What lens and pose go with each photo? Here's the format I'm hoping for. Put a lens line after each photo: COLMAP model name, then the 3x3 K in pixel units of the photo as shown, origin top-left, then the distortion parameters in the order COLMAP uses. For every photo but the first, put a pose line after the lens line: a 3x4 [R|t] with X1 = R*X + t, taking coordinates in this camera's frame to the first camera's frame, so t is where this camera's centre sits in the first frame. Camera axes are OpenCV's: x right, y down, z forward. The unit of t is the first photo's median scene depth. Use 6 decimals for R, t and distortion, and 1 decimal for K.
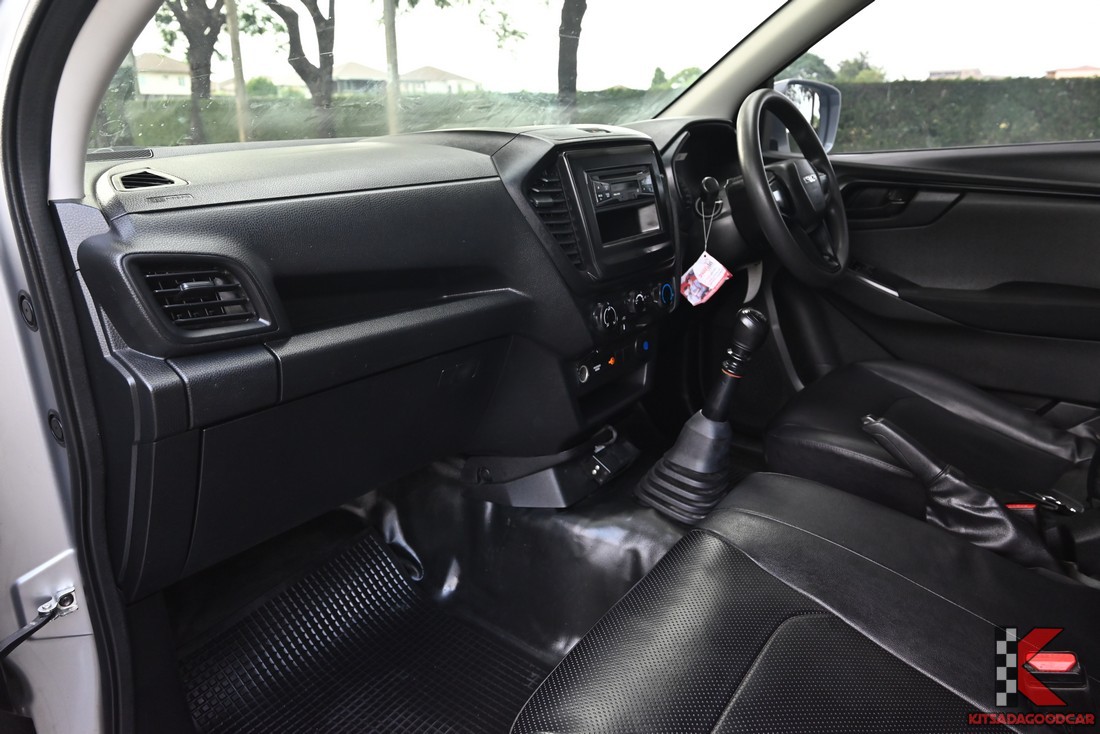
lens RADIAL K [[739.8, 0, 550.0], [0, 739.8, 367.0], [0, 0, 1]] dist [-0.004405, 0.000454]
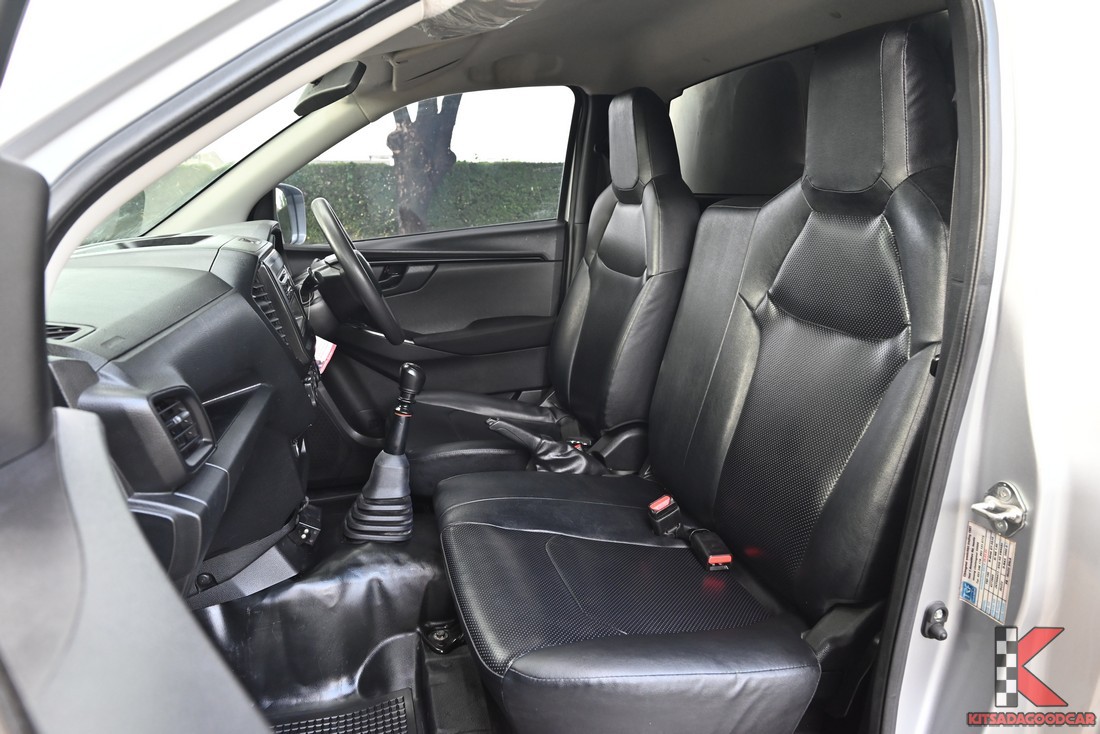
lens RADIAL K [[739.8, 0, 550.0], [0, 739.8, 367.0], [0, 0, 1]] dist [-0.004405, 0.000454]
pose [[0.602411, -0.188159, 0.775691, -0.535562], [0.263059, 0.964325, 0.029621, -0.038844], [-0.753592, 0.186208, 0.630417, -0.021196]]
